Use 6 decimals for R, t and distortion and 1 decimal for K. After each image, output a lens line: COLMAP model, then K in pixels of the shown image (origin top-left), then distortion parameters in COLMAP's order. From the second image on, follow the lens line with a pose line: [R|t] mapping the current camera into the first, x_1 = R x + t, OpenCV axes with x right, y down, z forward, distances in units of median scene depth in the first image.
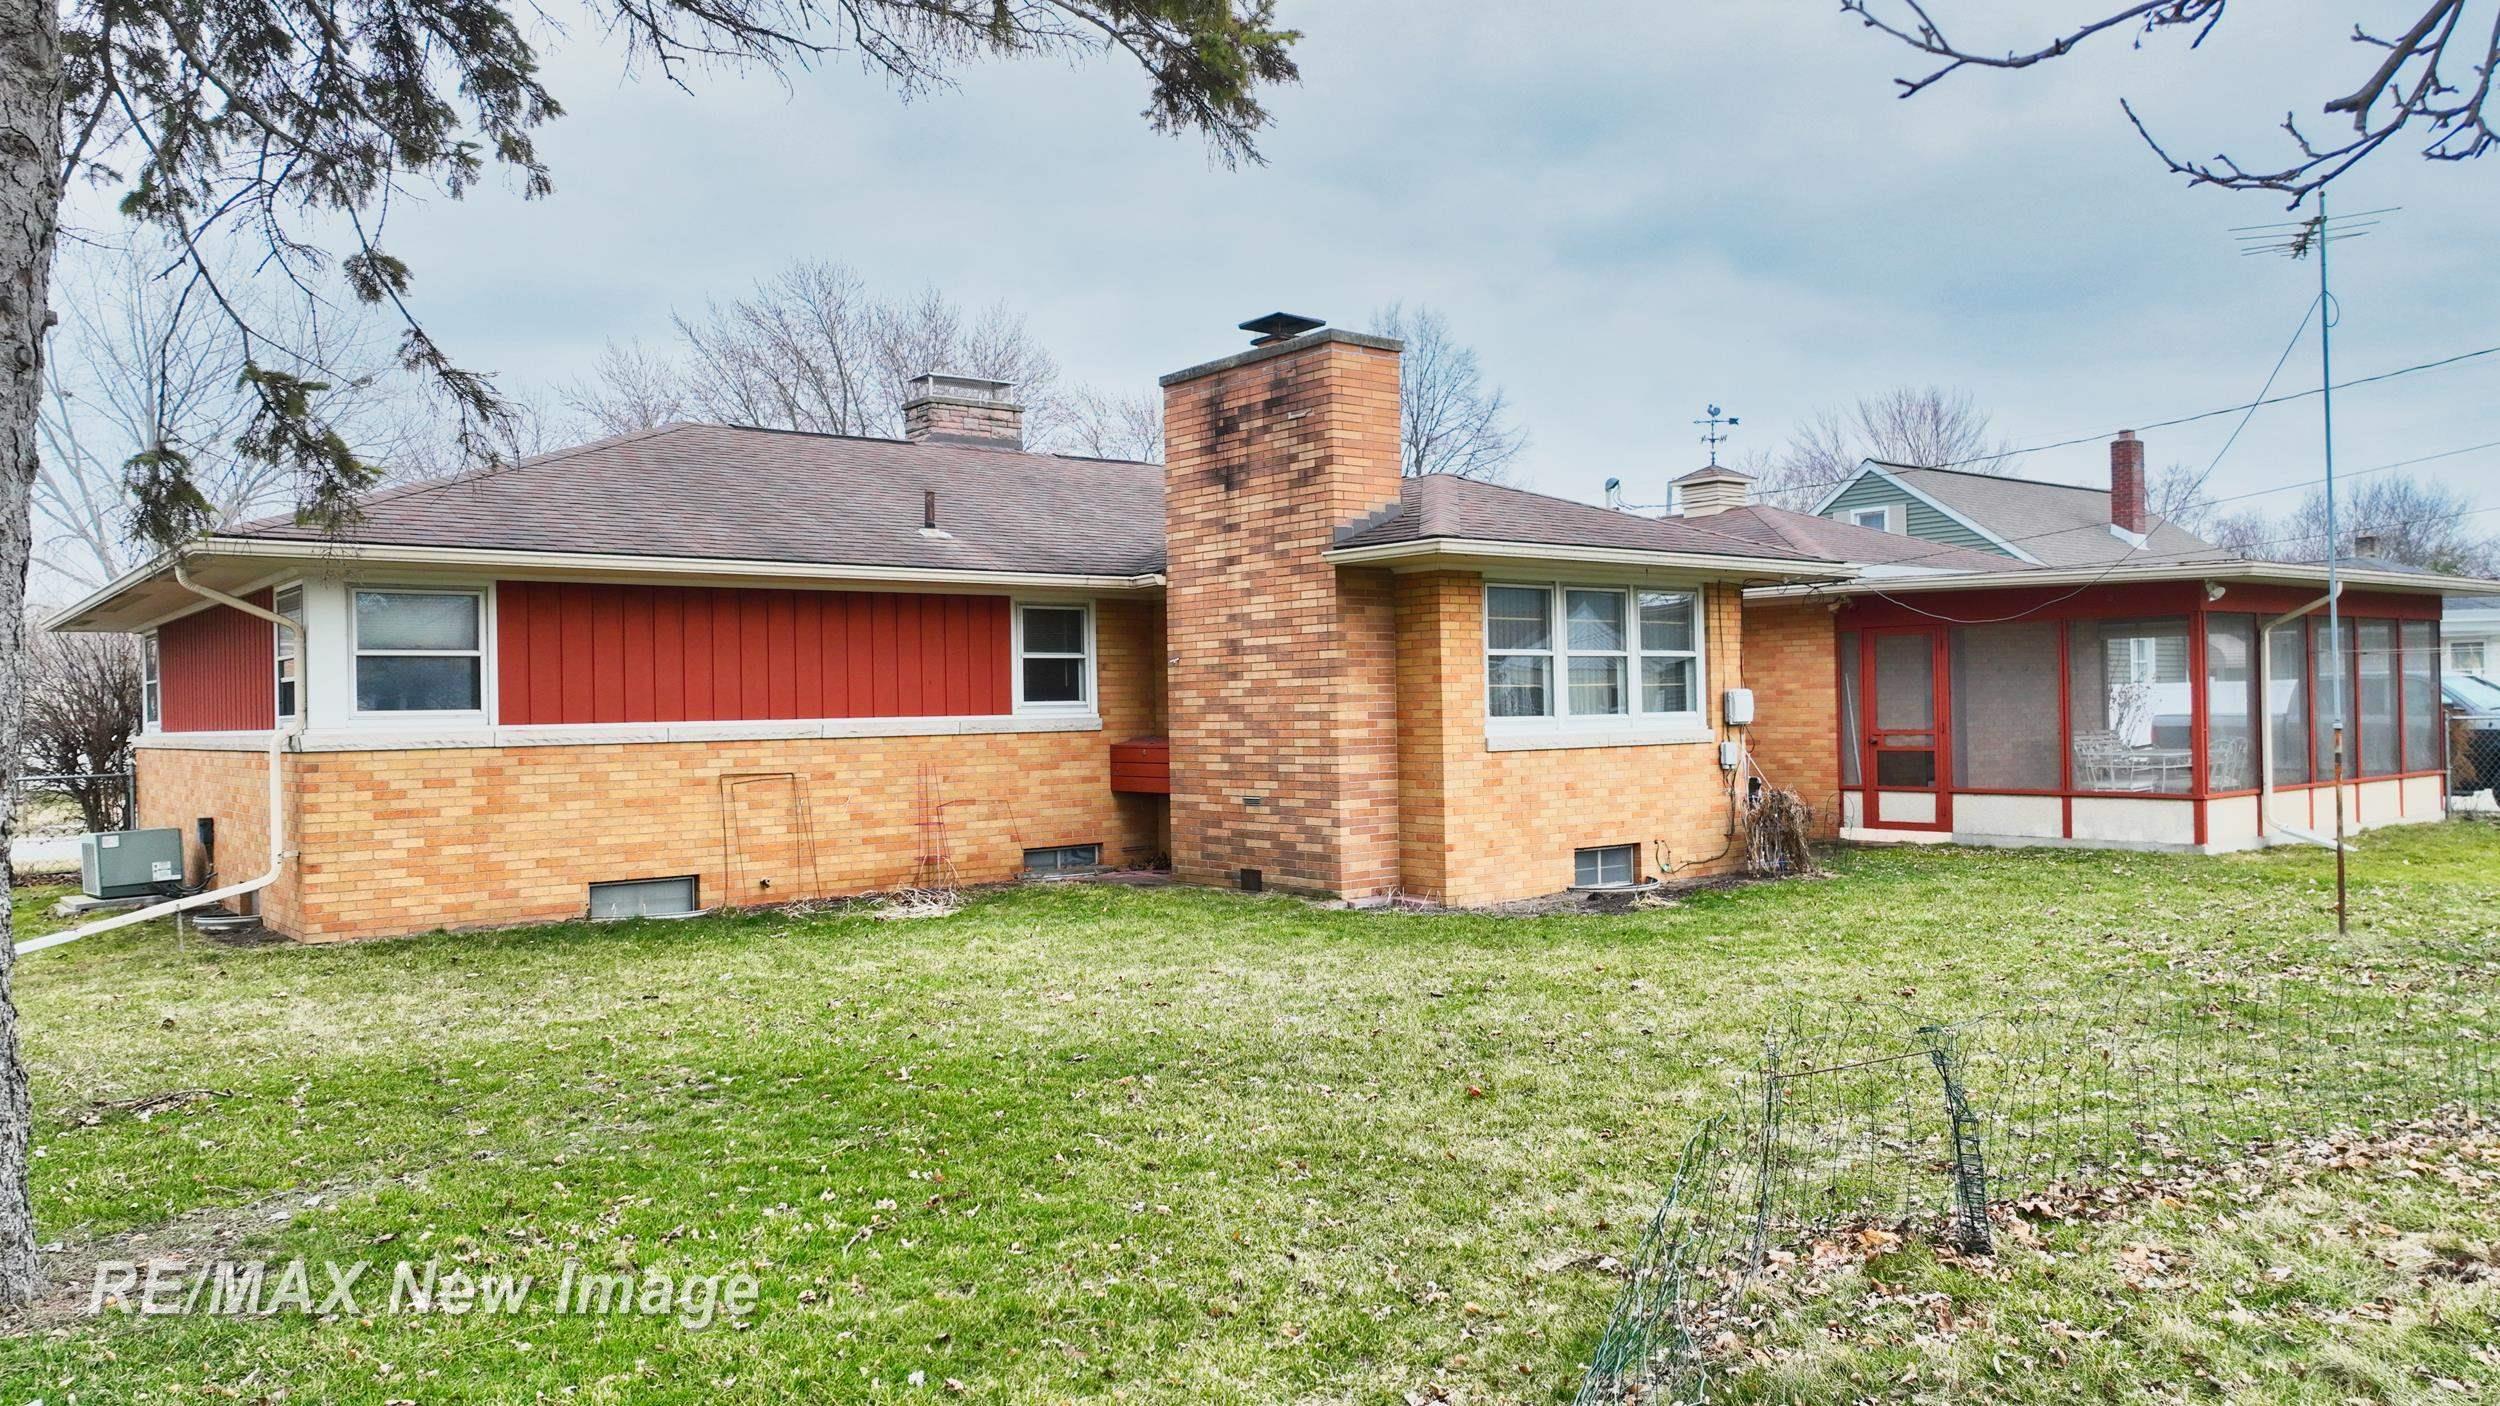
lens RADIAL K [[1759.4, 0, 1250.0], [0, 1759.4, 703.0], [0, 0, 1]] dist [0.008157, 0.000212]
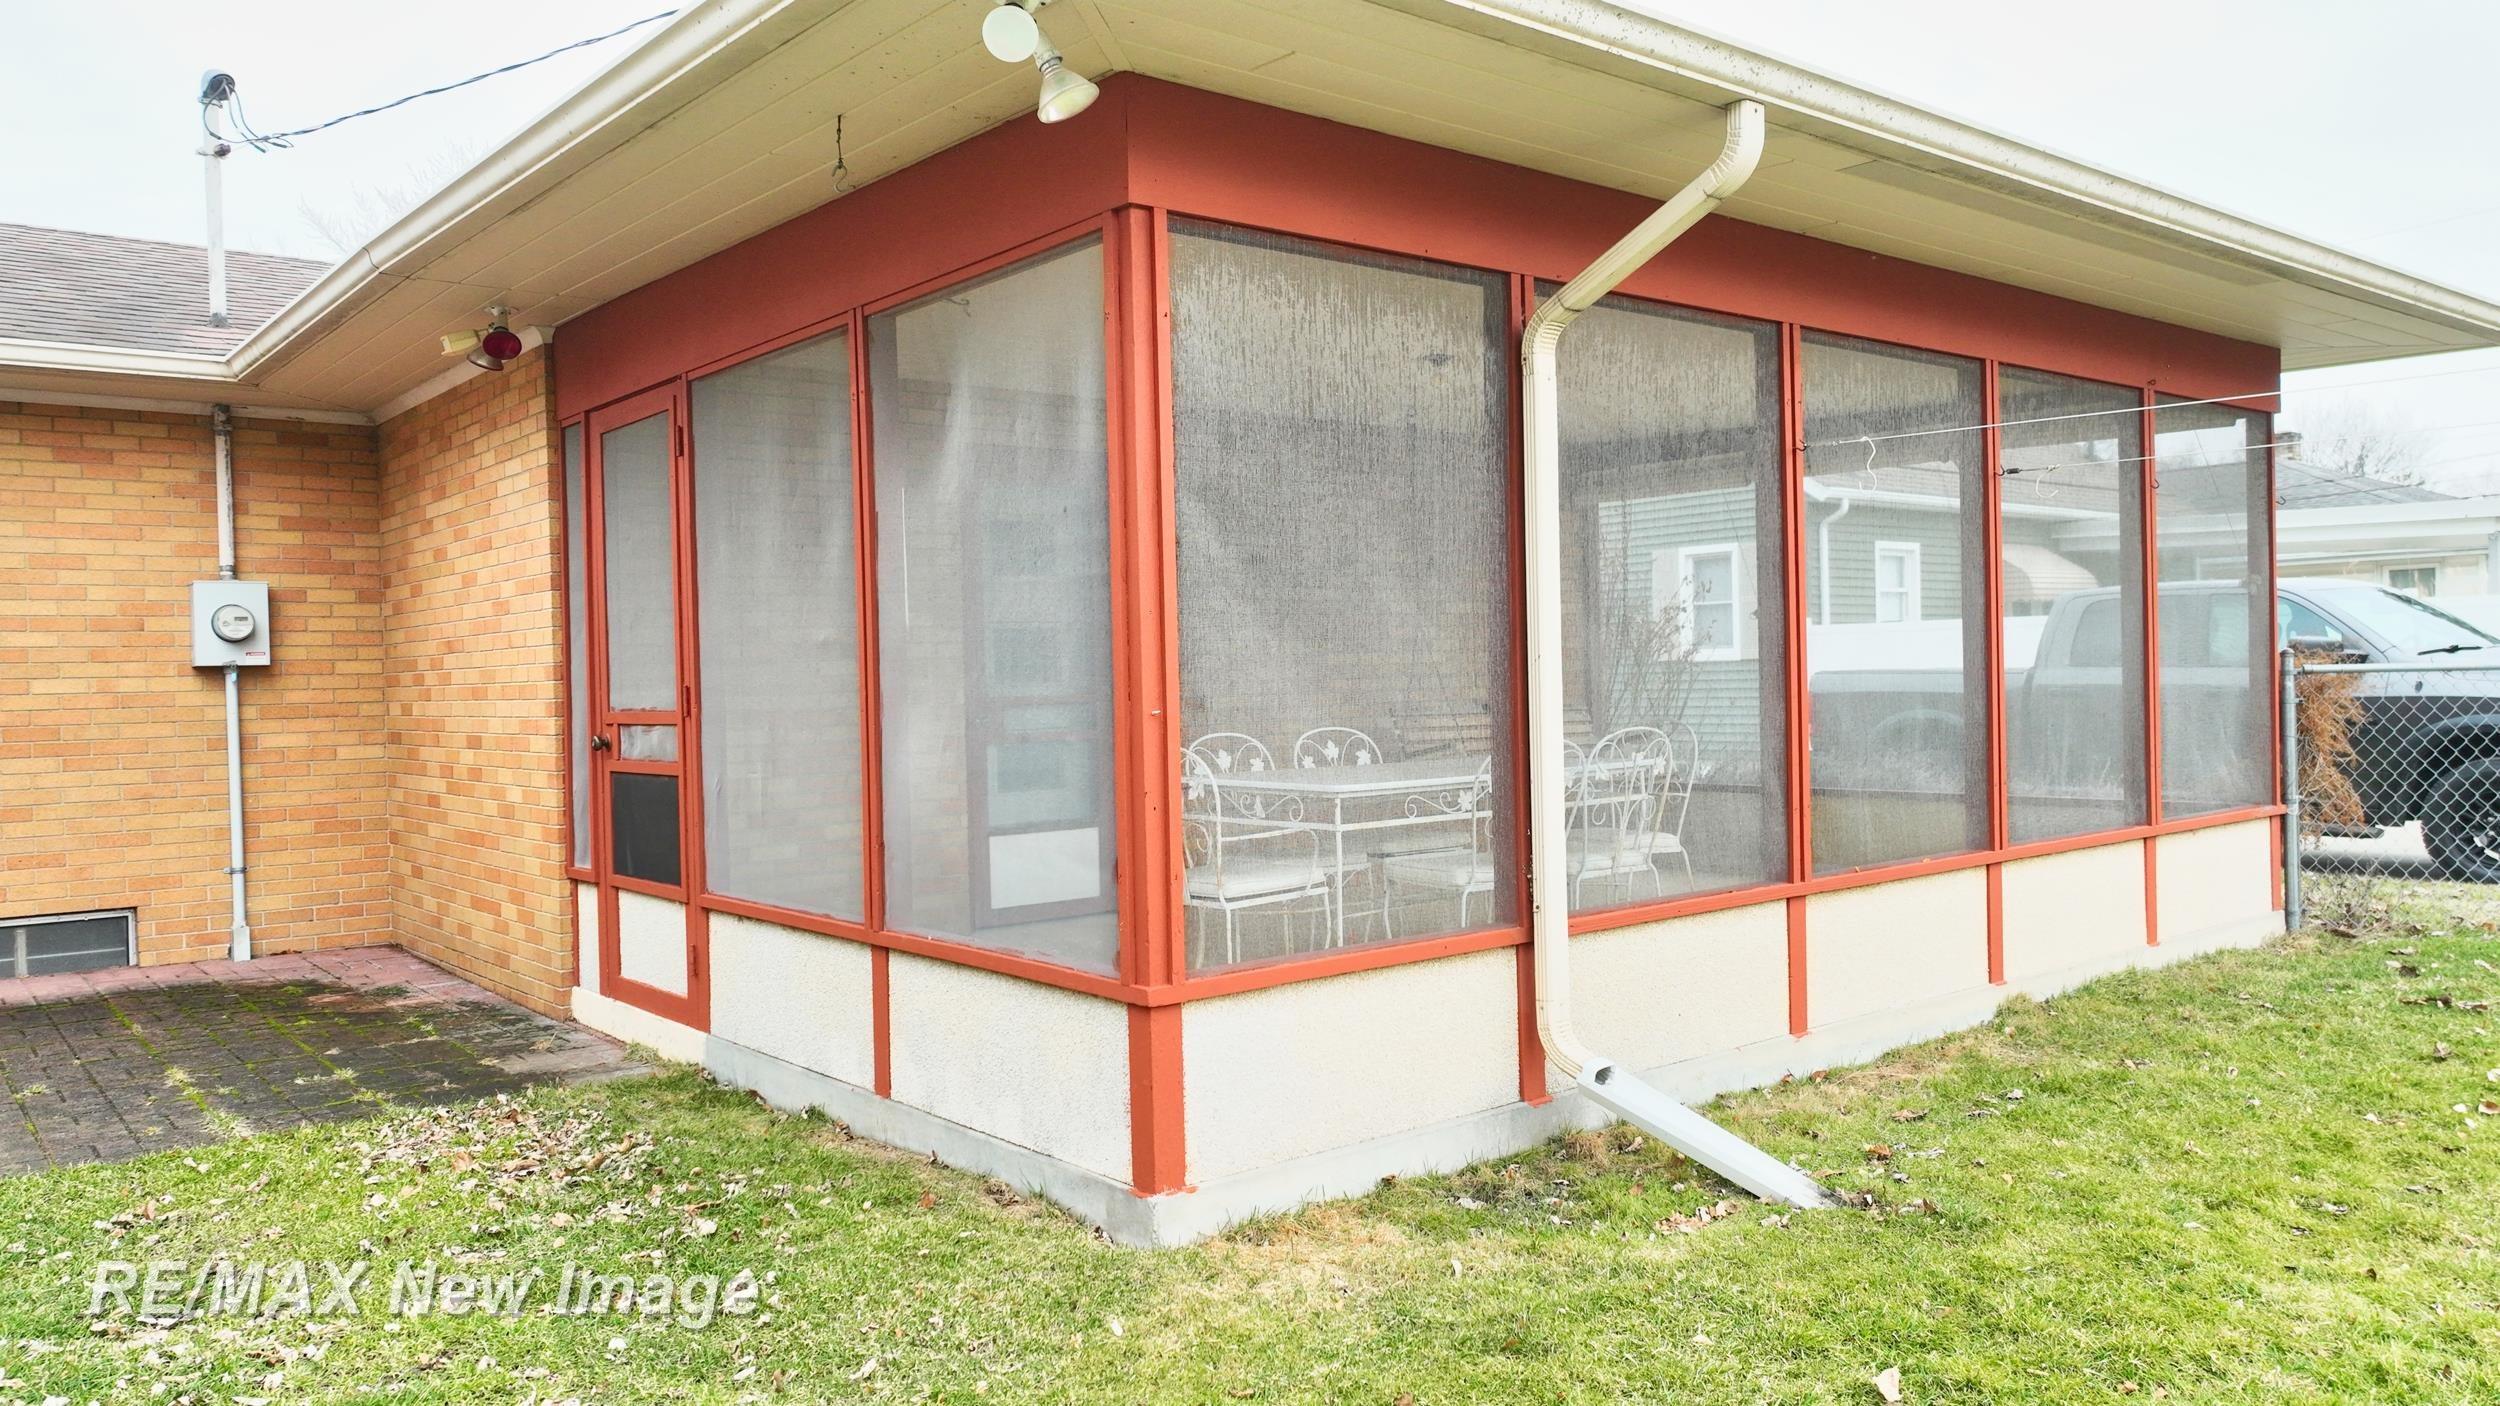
lens RADIAL K [[1759.4, 0, 1250.0], [0, 1759.4, 703.0], [0, 0, 1]] dist [0.008157, 0.000212]
pose [[0.999898, -0.005178, 0.013321, 0.518676], [0.004944, 0.999834, 0.017555, 0.009412], [-0.013410, -0.017487, 0.999757, 0.720212]]
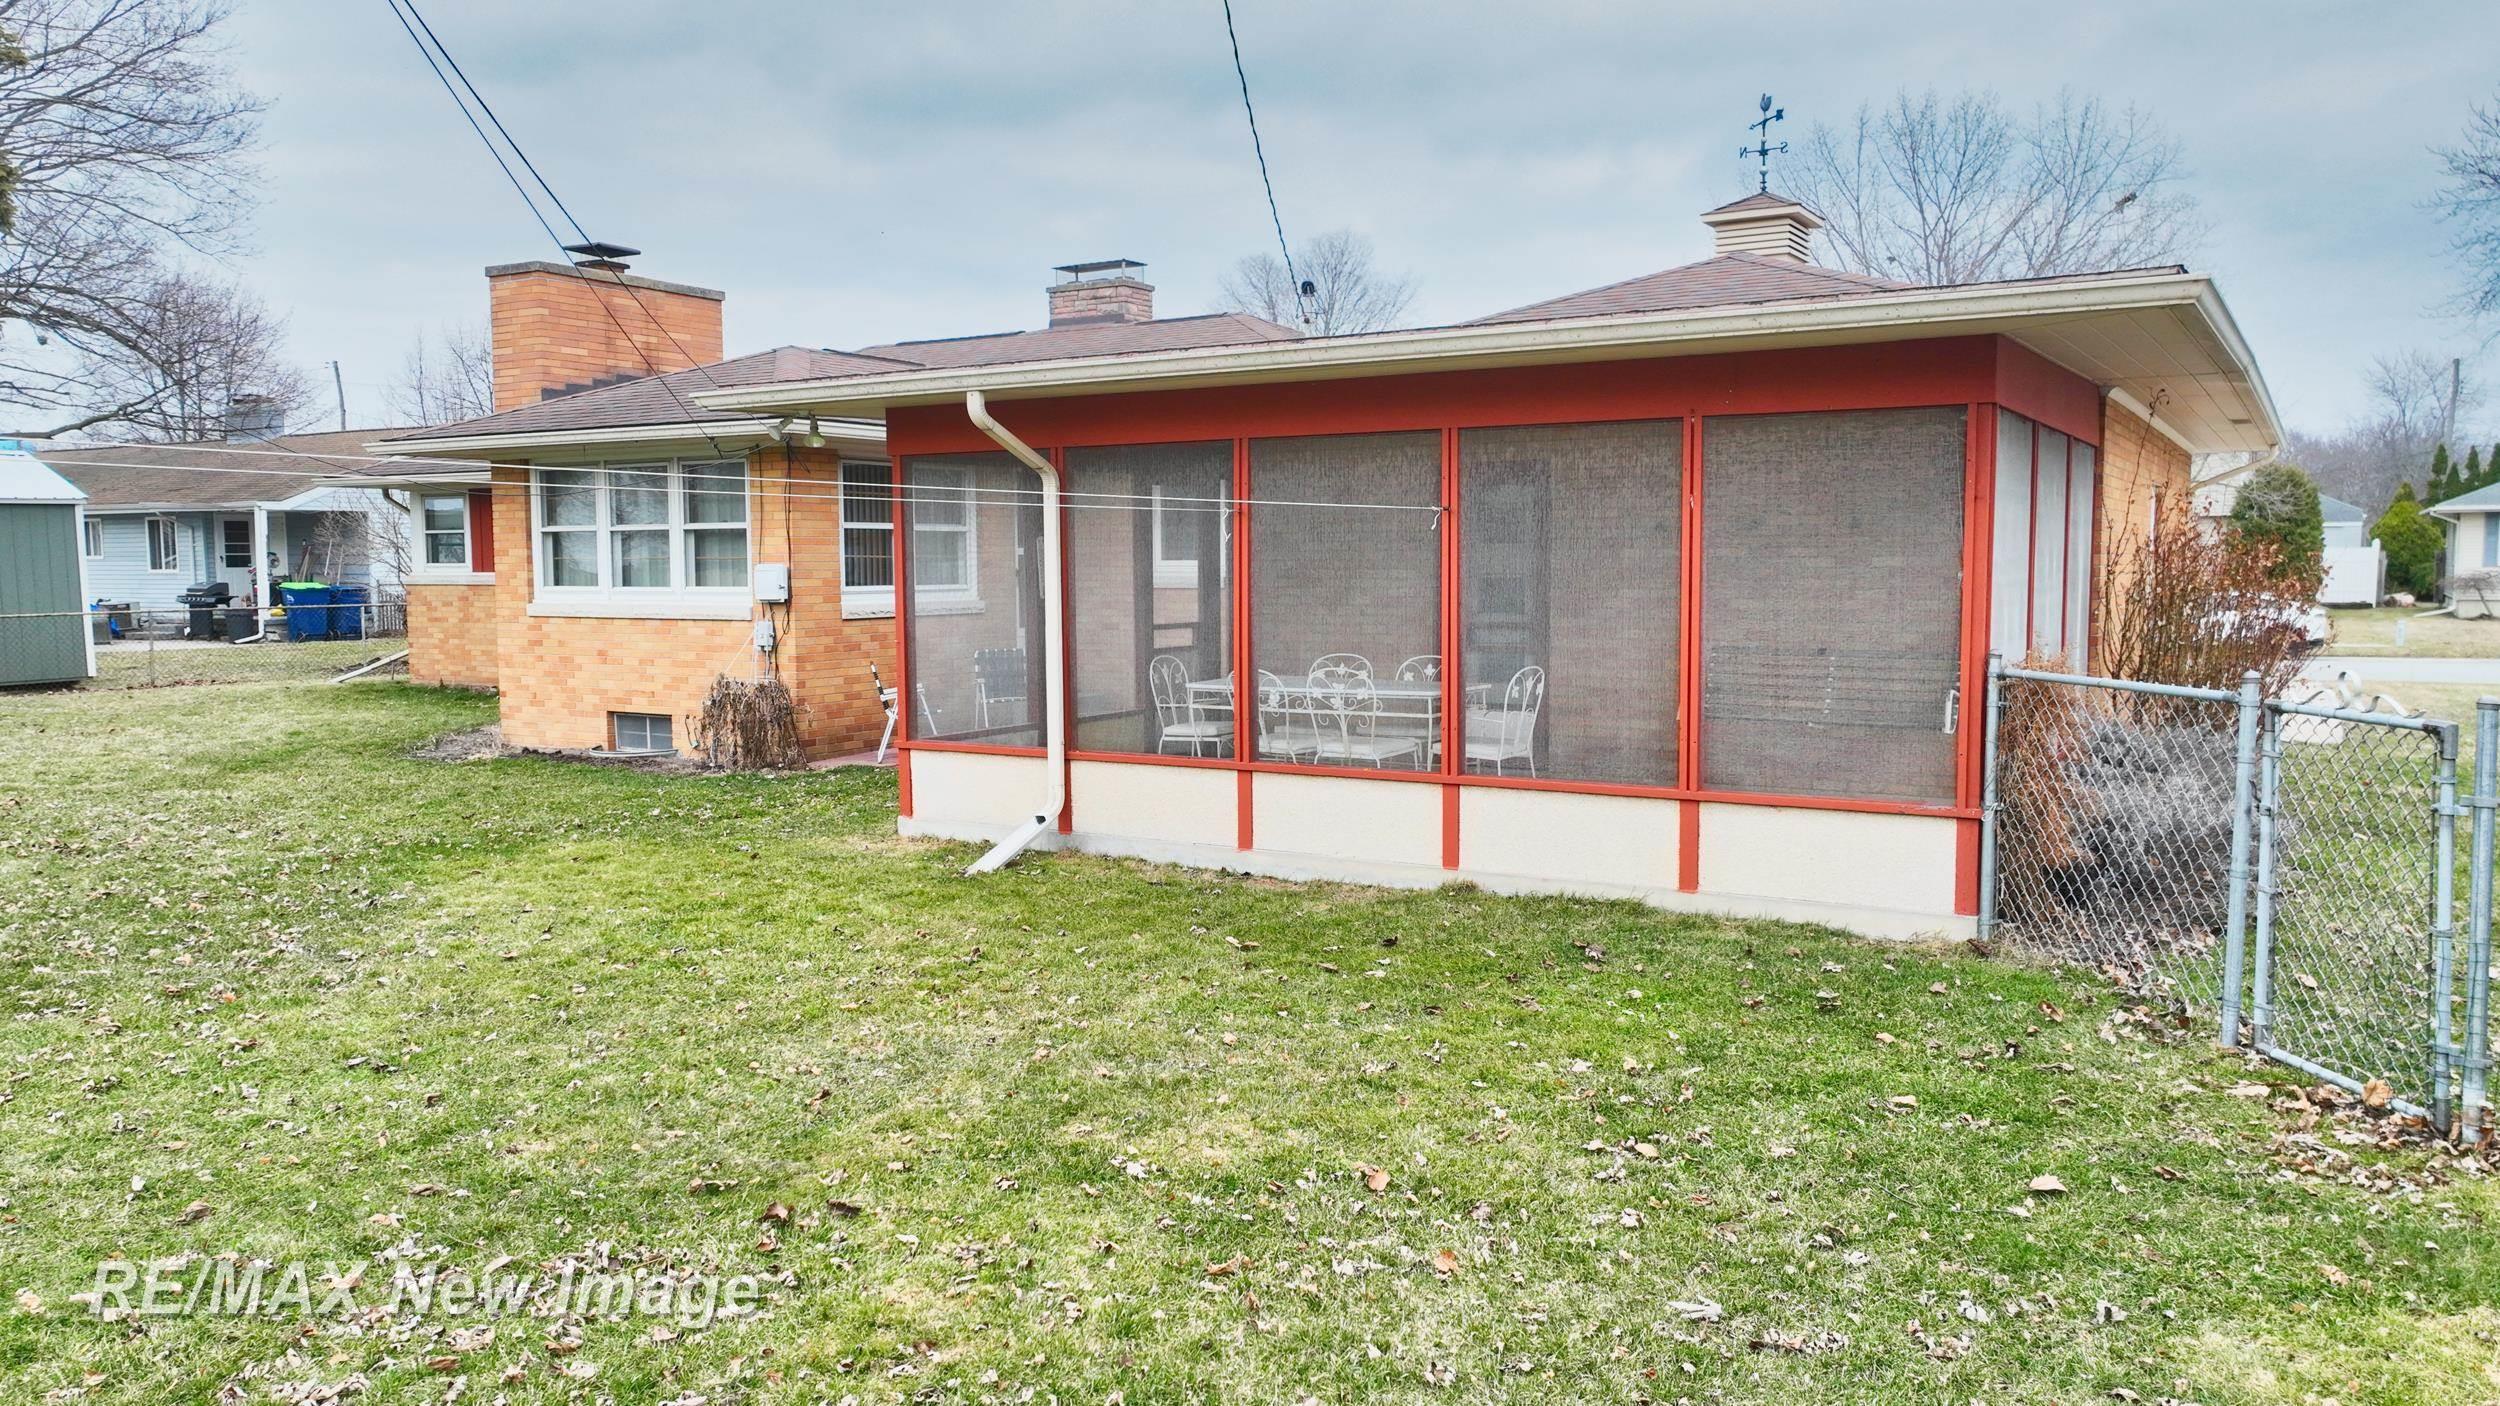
lens RADIAL K [[1759.4, 0, 1250.0], [0, 1759.4, 703.0], [0, 0, 1]] dist [0.008157, 0.000212]
pose [[0.343355, 0.094923, -0.934397, 1.117322], [0.002623, 0.994779, 0.102020, -0.026118], [0.939202, -0.037480, 0.341313, 0.844271]]
